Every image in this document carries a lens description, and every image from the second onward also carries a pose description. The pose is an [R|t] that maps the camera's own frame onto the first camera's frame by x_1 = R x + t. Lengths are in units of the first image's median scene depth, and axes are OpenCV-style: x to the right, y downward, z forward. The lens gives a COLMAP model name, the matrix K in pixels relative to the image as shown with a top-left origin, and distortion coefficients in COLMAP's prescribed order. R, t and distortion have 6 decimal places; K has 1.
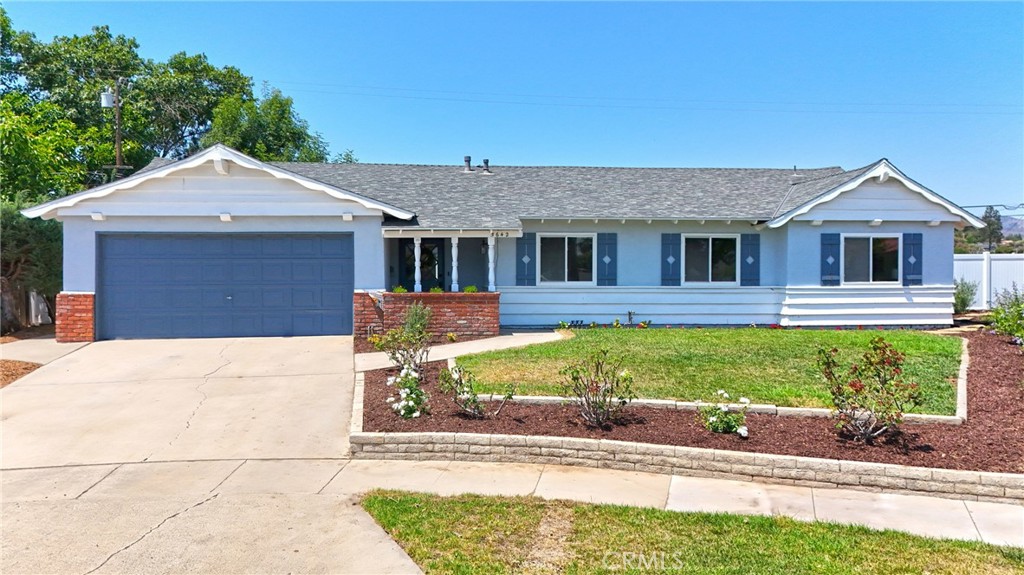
lens RADIAL K [[754.7, 0, 513.9], [0, 754.7, 283.6], [0, 0, 1]] dist [0.079616, -0.079740]
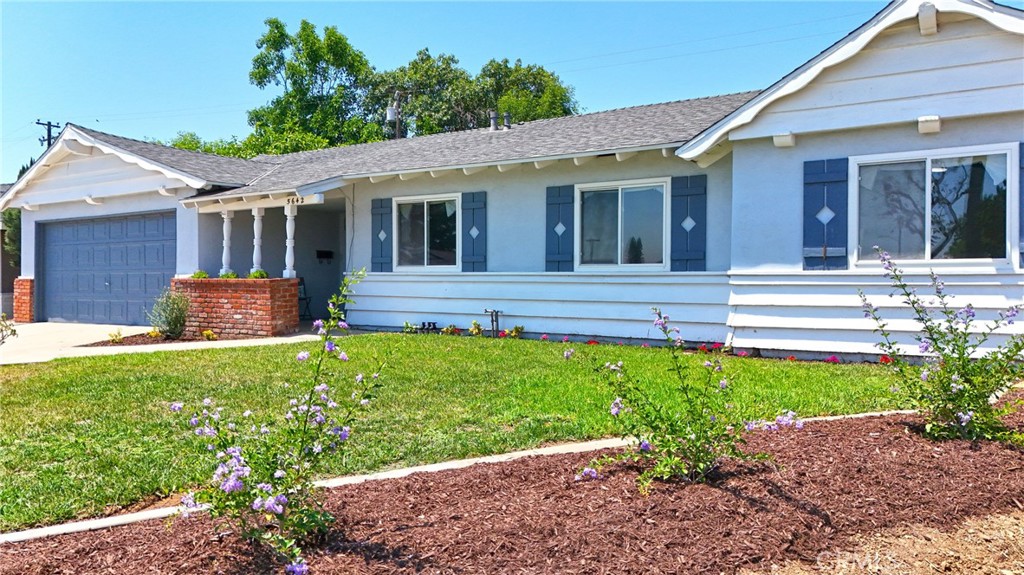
lens RADIAL K [[754.7, 0, 511.0], [0, 754.7, 286.4], [0, 0, 1]] dist [0.079616, -0.079740]
pose [[0.774226, 0.006764, -0.632873, 0.569246], [-0.009204, 0.999957, -0.000572, 0.015924], [0.632842, 0.006268, 0.774255, 0.508509]]
